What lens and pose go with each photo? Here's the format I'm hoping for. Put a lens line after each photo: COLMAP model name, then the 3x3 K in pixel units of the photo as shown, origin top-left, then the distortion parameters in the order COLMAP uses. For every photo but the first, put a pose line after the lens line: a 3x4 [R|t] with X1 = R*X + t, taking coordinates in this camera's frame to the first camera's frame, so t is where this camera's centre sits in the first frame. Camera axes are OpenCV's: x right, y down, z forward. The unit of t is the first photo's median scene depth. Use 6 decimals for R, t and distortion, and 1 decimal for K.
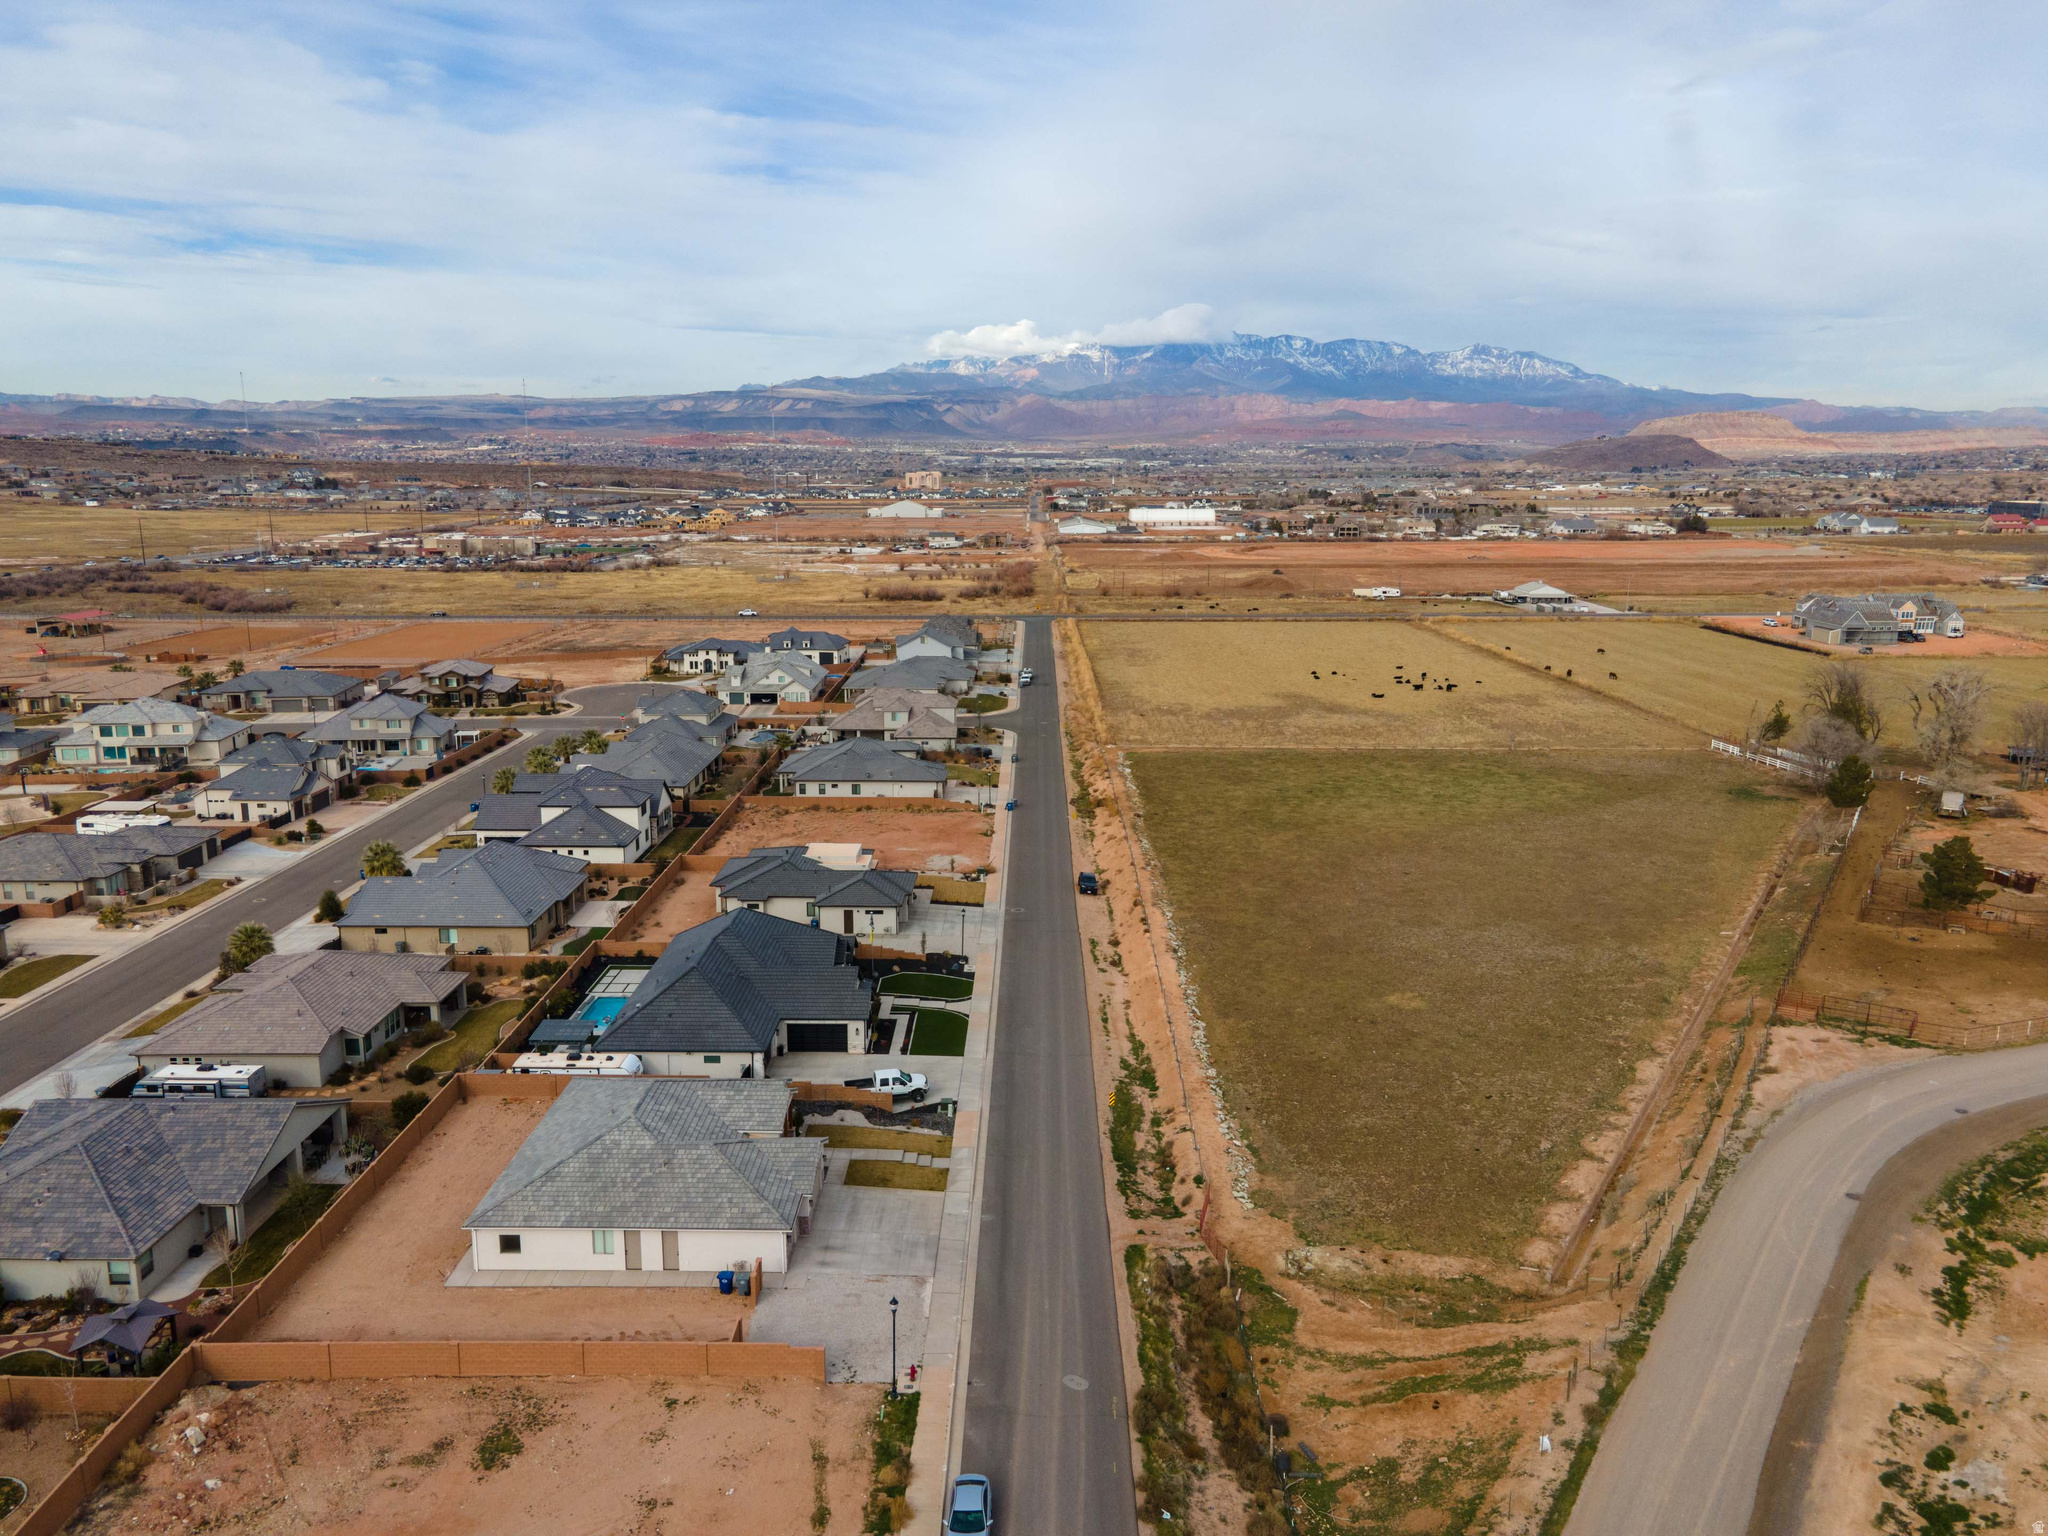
lens RADIAL K [[1481.5, 0, 1015.2], [0, 1481.5, 771.8], [0, 0, 1]] dist [0.036397, 0.007466]
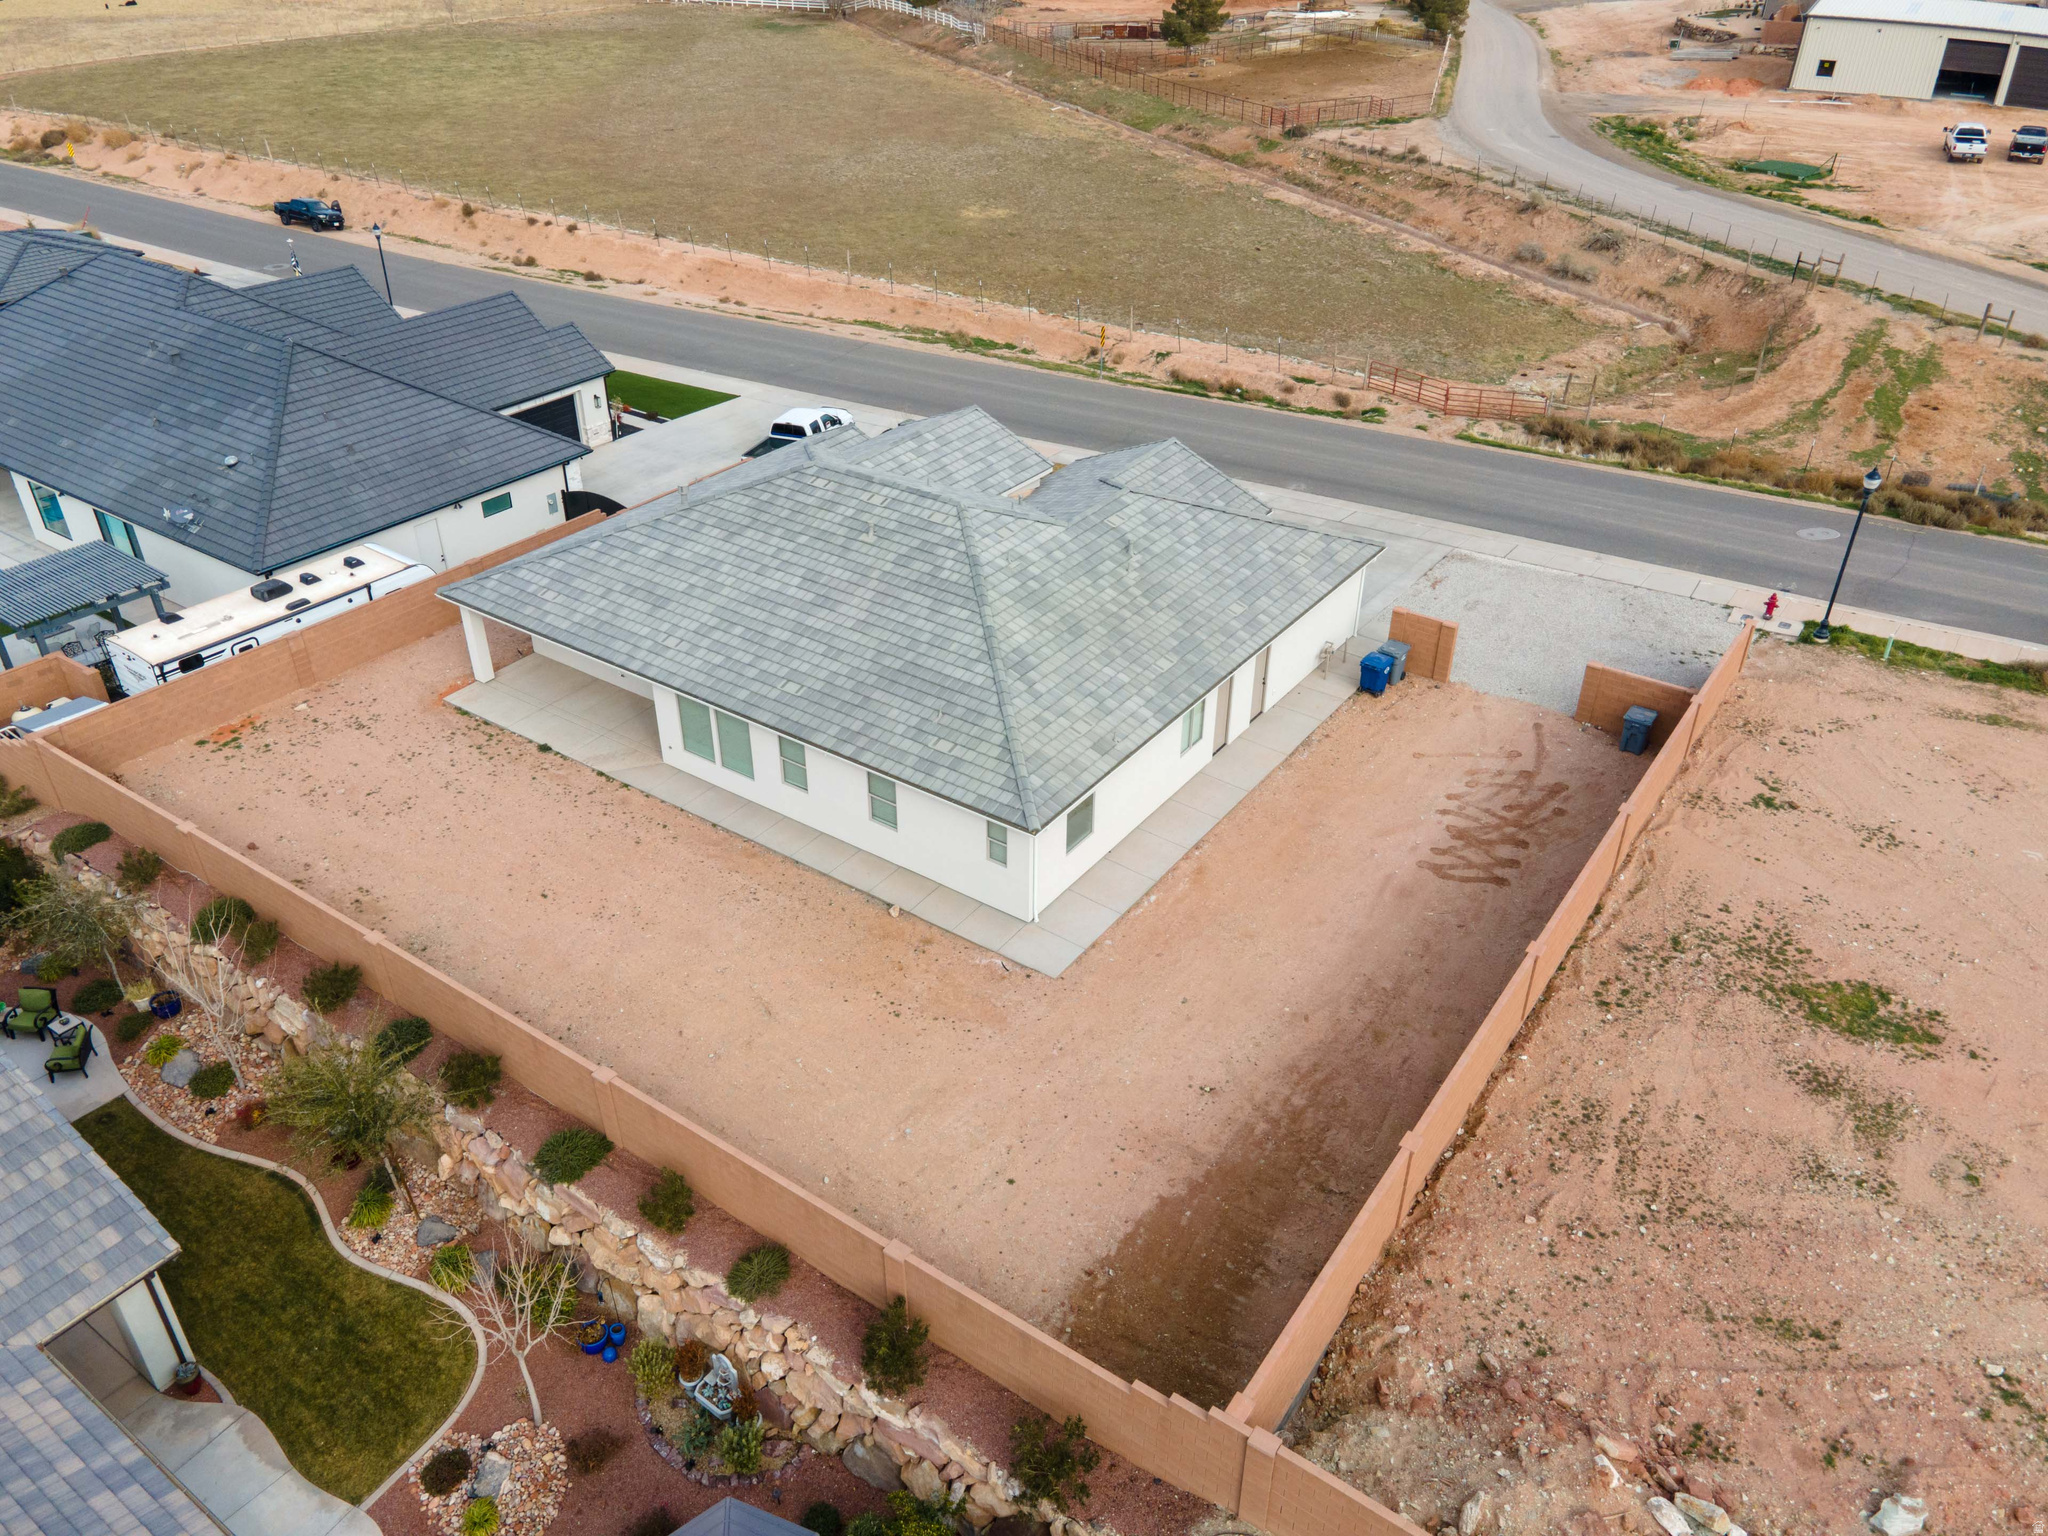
lens RADIAL K [[1481.5, 0, 1015.7], [0, 1481.5, 757.6], [0, 0, 1]] dist [0.036397, 0.007466]
pose [[0.569495, -0.441846, 0.693144, -0.444028], [0.171151, 0.888503, 0.425758, 0.087245], [-0.803979, -0.123834, 0.581620, 0.553033]]
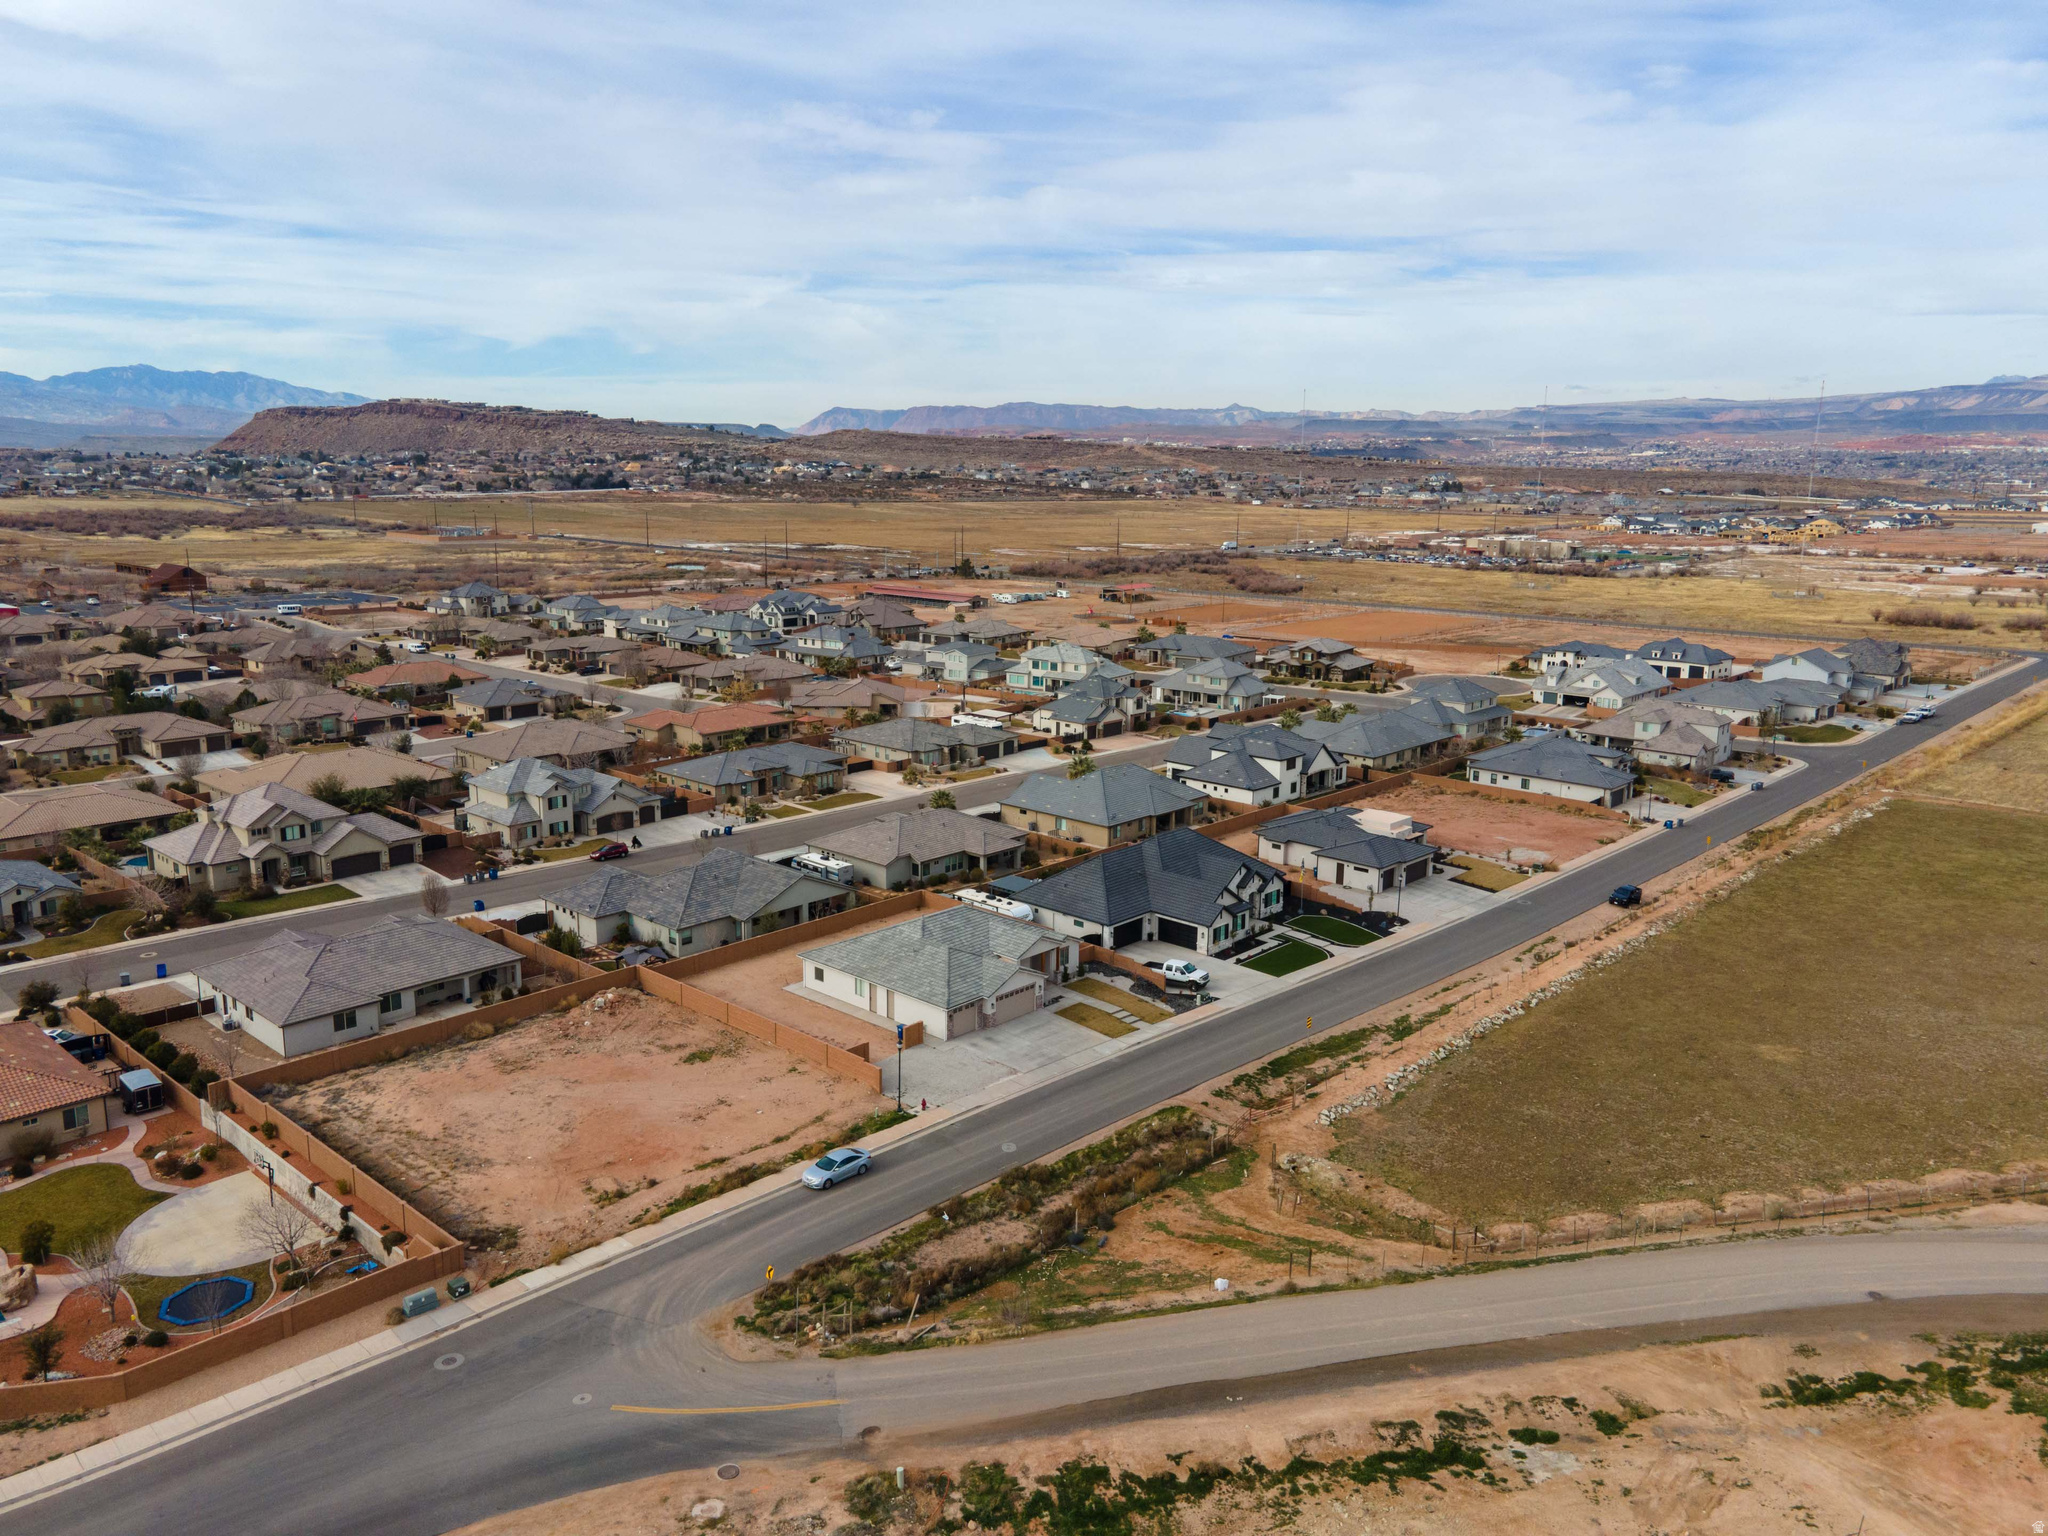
lens RADIAL K [[1481.5, 0, 1029.1], [0, 1481.5, 768.4], [0, 0, 1]] dist [0.036397, 0.007466]
pose [[0.747066, 0.142662, -0.649261, 0.549492], [-0.146617, 0.988009, 0.048392, 0.003314], [0.648379, 0.059041, 0.759025, -0.014904]]
